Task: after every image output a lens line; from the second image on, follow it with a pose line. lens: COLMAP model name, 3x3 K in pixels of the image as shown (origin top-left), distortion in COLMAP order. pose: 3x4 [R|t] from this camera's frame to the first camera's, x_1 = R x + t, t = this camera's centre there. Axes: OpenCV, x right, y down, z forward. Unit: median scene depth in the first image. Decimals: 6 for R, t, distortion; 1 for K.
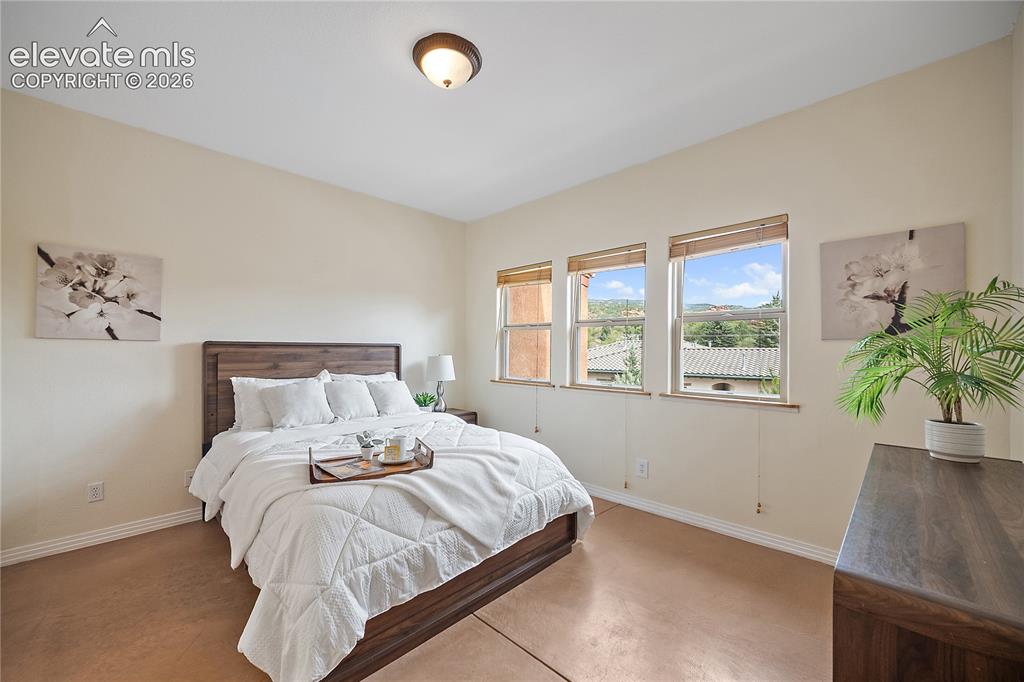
lens RADIAL K [[401.7, 0, 504.1], [0, 401.7, 342.1], [0, 0, 1]] dist [0.000124, -0.000590]
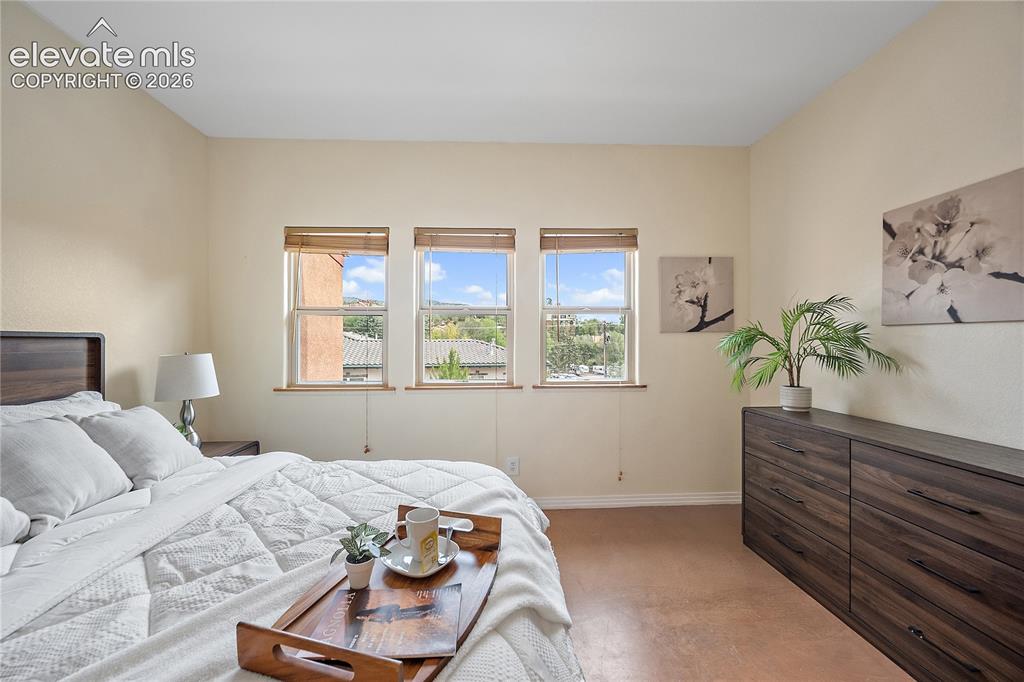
lens RADIAL K [[401.7, 0, 508.2], [0, 401.7, 340.4], [0, 0, 1]] dist [0.000124, -0.000590]
pose [[0.676880, -0.004812, 0.736078, -0.361407], [-0.006050, 0.999908, 0.012100, 0.005154], [-0.736068, -0.012643, 0.676789, 0.367733]]
